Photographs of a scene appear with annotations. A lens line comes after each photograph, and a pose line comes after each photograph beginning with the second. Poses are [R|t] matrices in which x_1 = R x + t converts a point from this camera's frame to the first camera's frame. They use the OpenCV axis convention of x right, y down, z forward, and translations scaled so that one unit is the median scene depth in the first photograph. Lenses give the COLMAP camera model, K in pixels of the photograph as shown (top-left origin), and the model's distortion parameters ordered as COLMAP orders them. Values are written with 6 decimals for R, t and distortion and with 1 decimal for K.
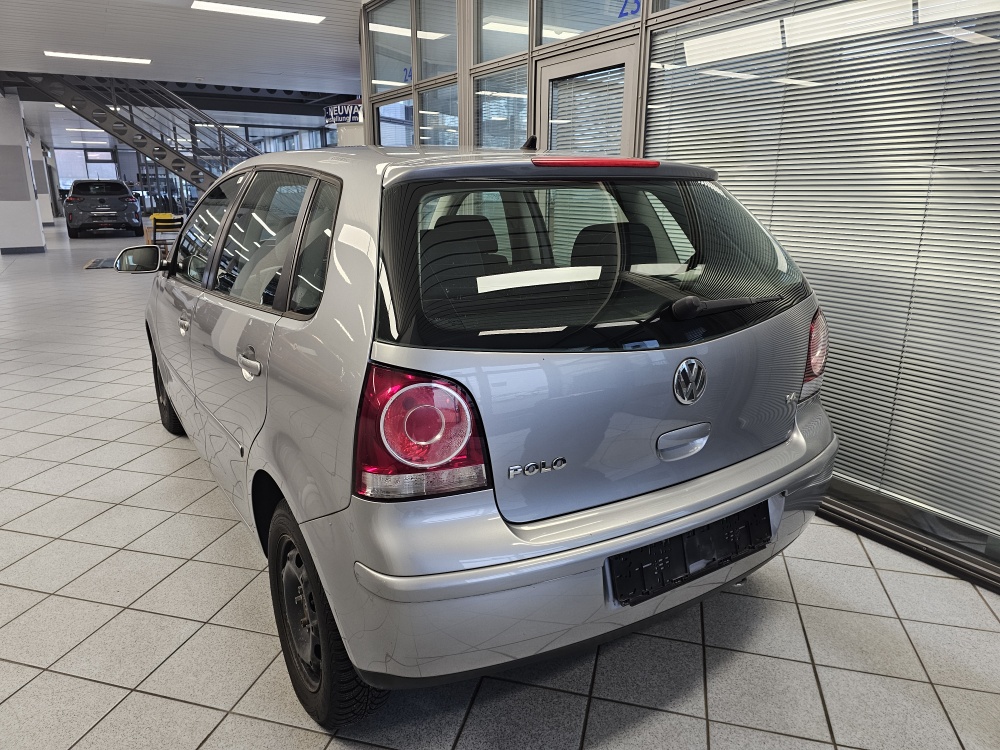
lens RADIAL K [[689.6, 0, 504.3], [0, 689.6, 376.4], [0, 0, 1]] dist [0.048603, -0.041265]
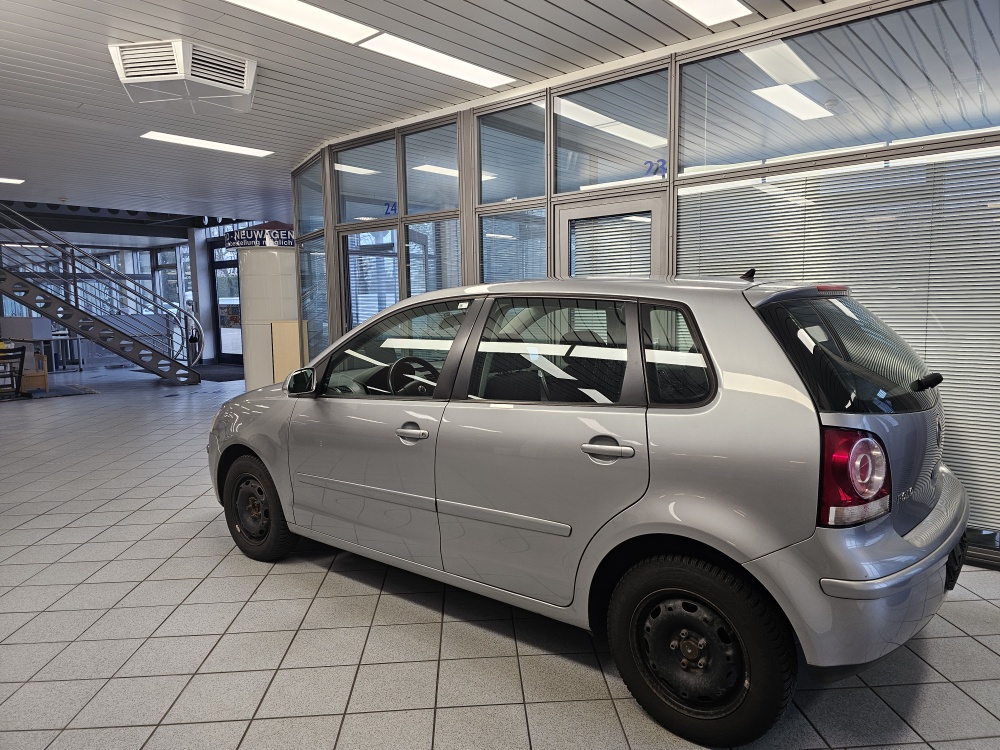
lens RADIAL K [[711.3, 0, 519.4], [0, 711.3, 369.3], [0, 0, 1]] dist [0.034436, -0.007374]
pose [[0.947696, -0.051322, 0.315020, -0.225464], [0.104373, 0.982556, -0.153919, 0.004280], [-0.301625, 0.178748, 0.936521, -0.044096]]
